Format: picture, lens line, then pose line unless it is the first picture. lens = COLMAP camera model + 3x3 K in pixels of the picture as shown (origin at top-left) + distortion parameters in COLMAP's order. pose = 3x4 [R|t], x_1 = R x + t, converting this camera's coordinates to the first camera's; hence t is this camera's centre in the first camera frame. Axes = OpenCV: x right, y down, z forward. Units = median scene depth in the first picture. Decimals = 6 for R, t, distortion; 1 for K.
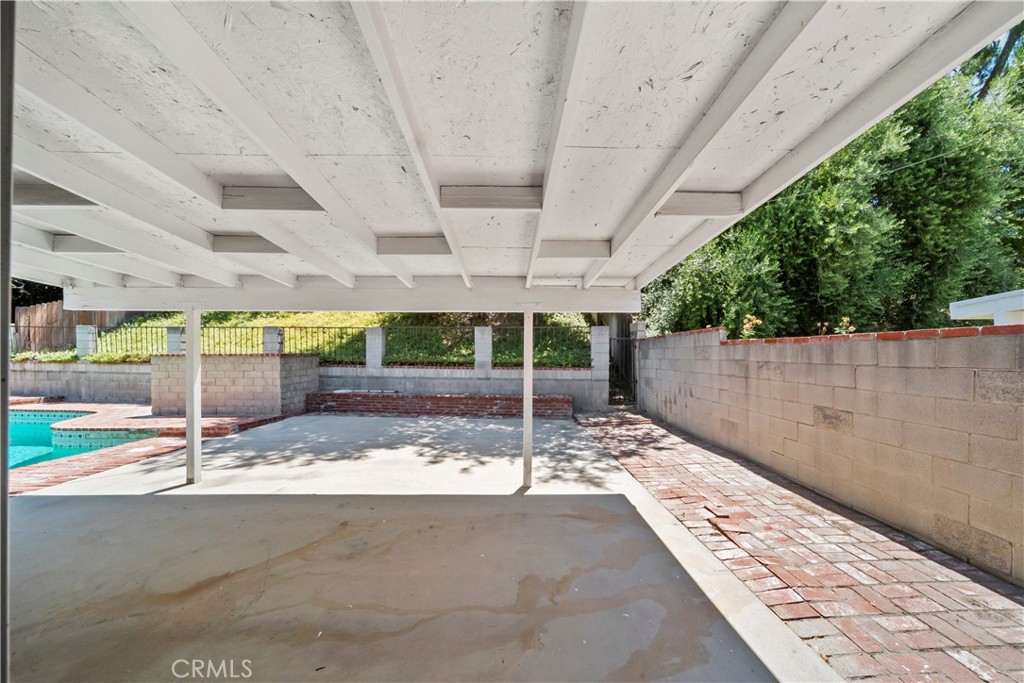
lens RADIAL K [[362.0, 0, 516.4], [0, 362.0, 351.0], [0, 0, 1]] dist [-0.000228, -0.001208]
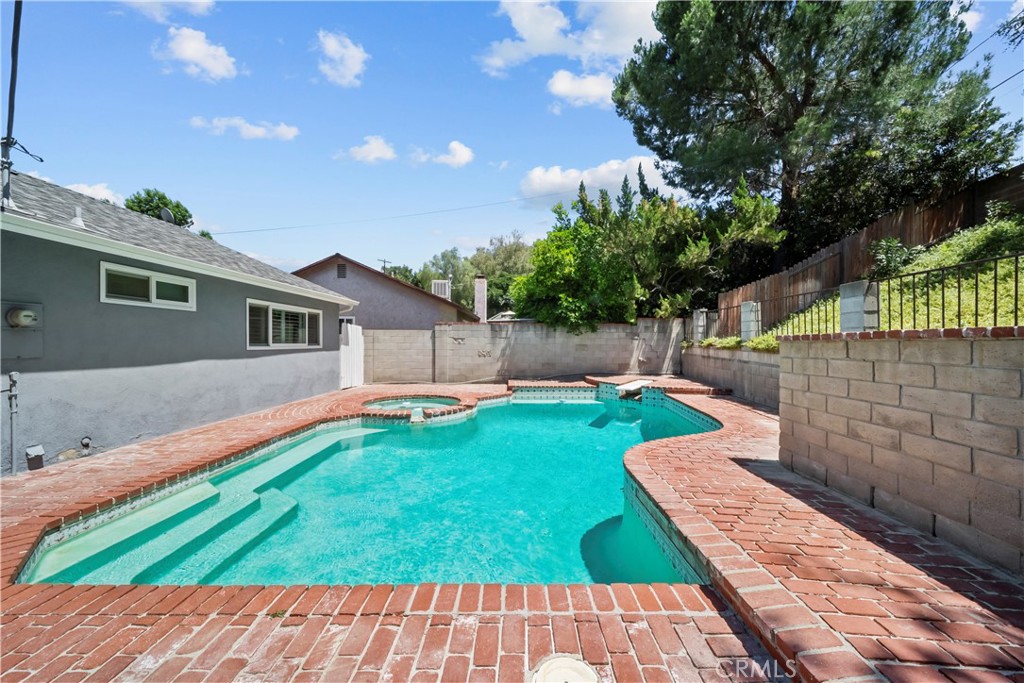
lens RADIAL K [[362.0, 0, 515.9], [0, 362.0, 344.4], [0, 0, 1]] dist [-0.000228, -0.001208]
pose [[-0.009798, 0.004841, -0.999940, -0.640924], [0.015092, 0.999875, 0.004692, 0.014677], [0.999838, -0.015045, -0.009869, 0.797342]]
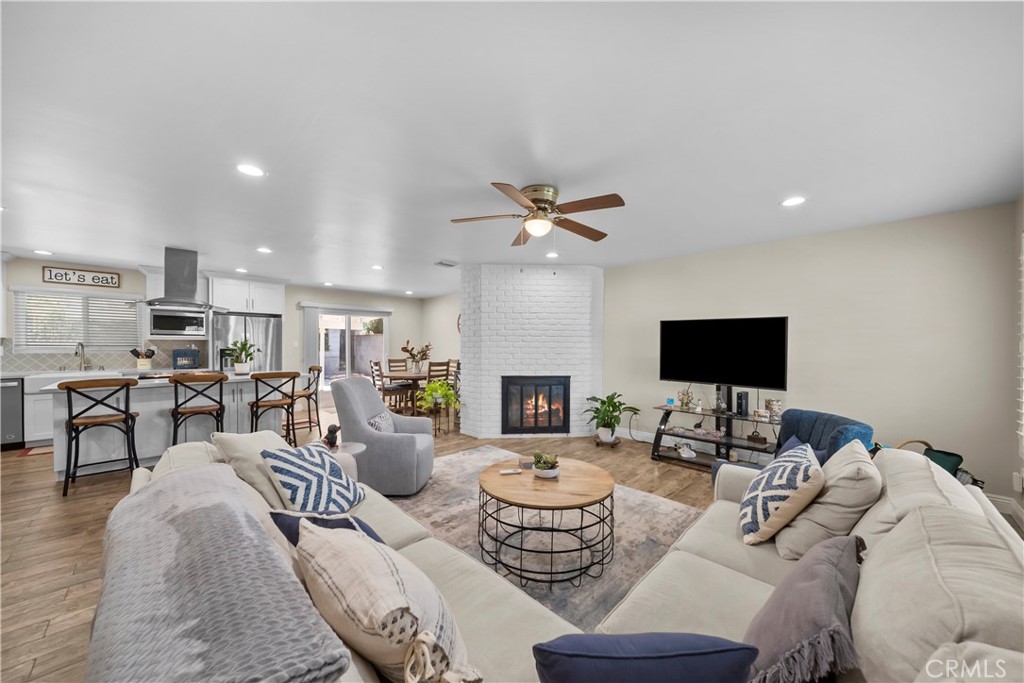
lens RADIAL K [[362.0, 0, 514.0], [0, 362.0, 348.0], [0, 0, 1]] dist [-0.000228, -0.001208]
pose [[0.710358, -0.008575, 0.703788, -0.554520], [-0.016122, 0.999465, 0.028449, -0.043205], [-0.703656, -0.031555, 0.709840, -1.262562]]
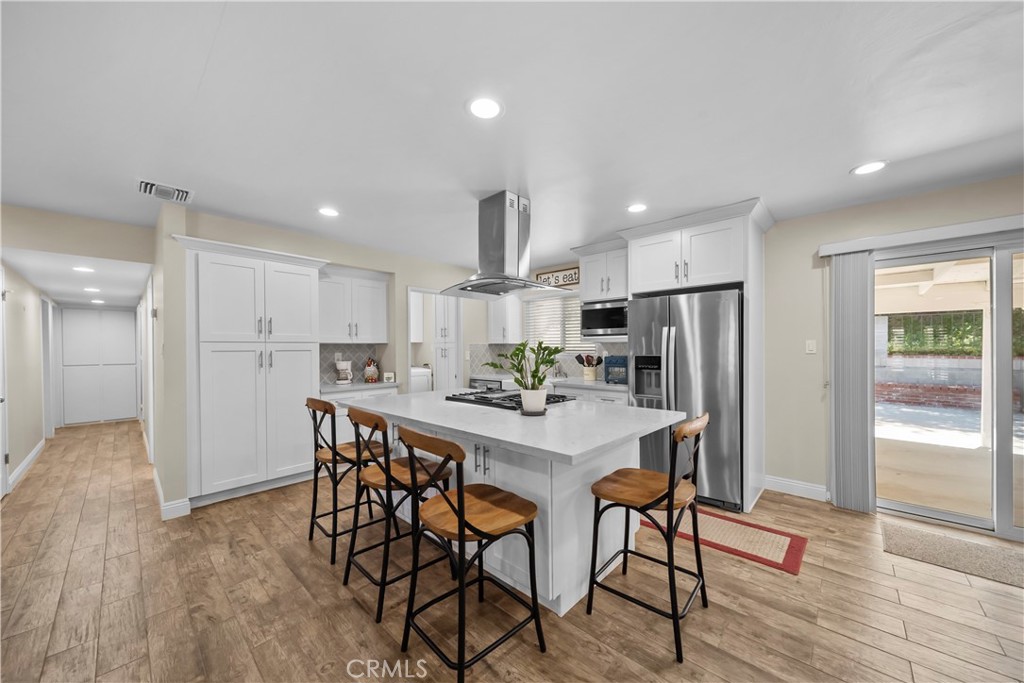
lens RADIAL K [[362.0, 0, 517.0], [0, 362.0, 348.6], [0, 0, 1]] dist [-0.000228, -0.001208]
pose [[0.739161, -0.009088, -0.673467, -0.211881], [0.026589, 0.999523, 0.015694, -0.027487], [0.673003, -0.029507, 0.739051, -0.630883]]
